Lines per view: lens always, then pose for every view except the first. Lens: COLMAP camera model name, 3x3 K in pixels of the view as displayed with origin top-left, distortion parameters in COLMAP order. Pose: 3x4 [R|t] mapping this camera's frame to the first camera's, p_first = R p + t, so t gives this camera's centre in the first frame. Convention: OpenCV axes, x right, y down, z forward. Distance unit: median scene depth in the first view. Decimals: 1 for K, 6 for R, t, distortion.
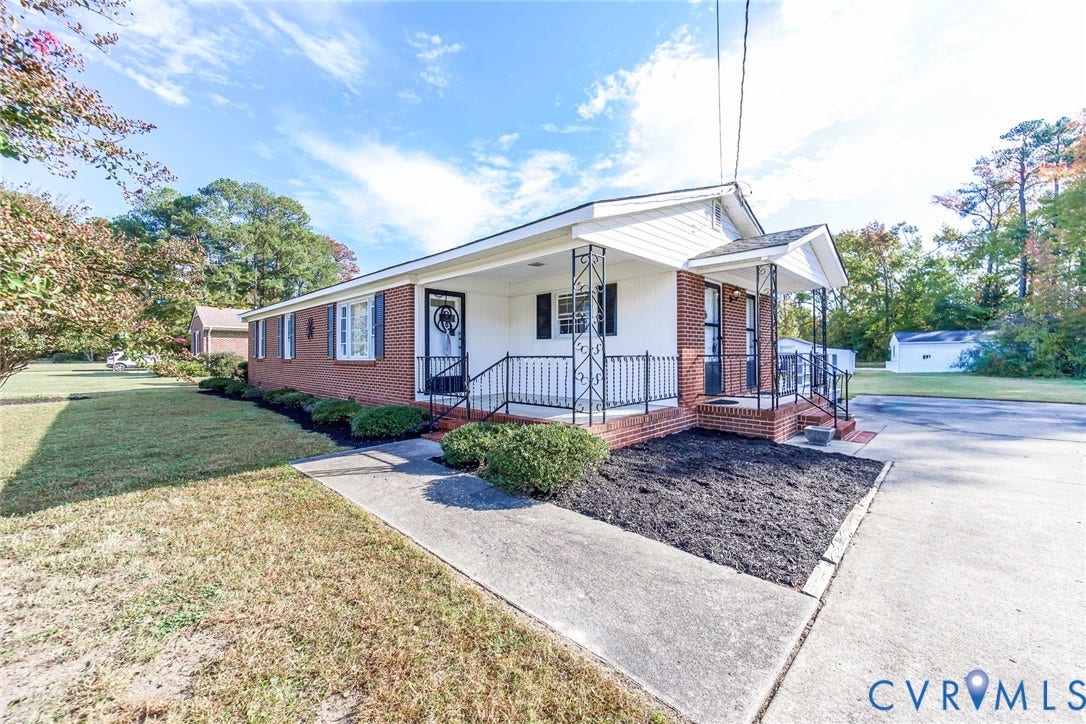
lens RADIAL K [[418.6, 0, 550.3], [0, 418.6, 356.7], [0, 0, 1]] dist [0.017745, 0.000207]
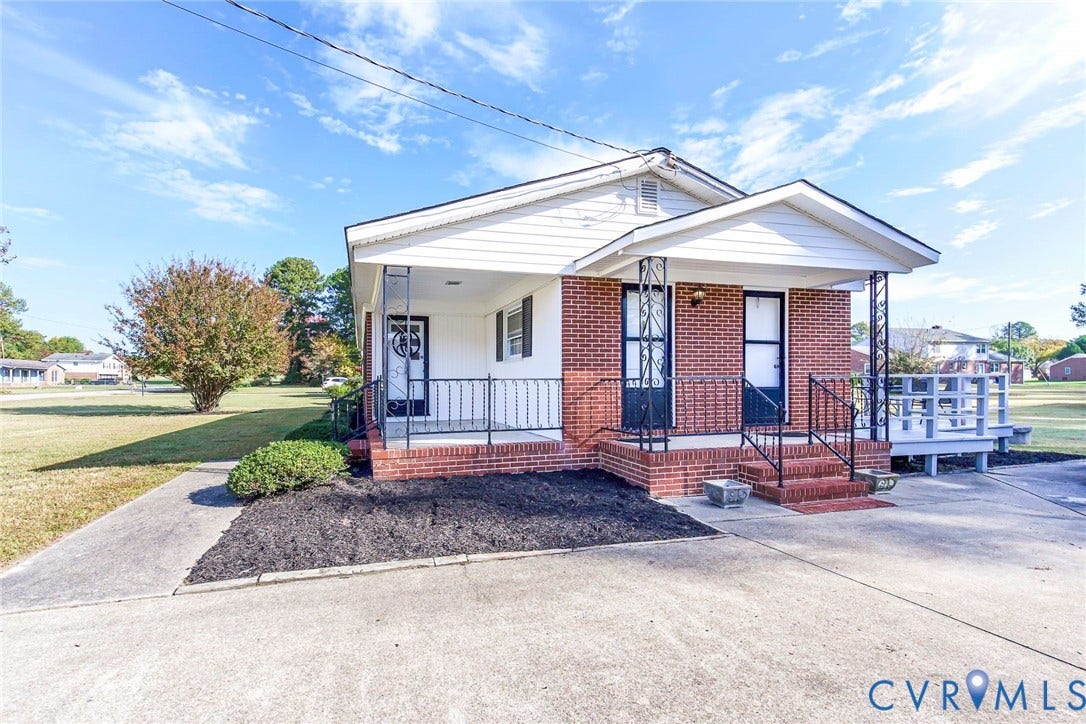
lens RADIAL K [[511.6, 0, 543.7], [0, 511.6, 415.1], [0, 0, 1]] dist [0.027805, 0.000680]
pose [[0.857381, 0.033428, -0.513596, 0.143667], [-0.003641, 0.998258, 0.058893, 0.001700], [0.514670, -0.048624, 0.856009, 0.024218]]
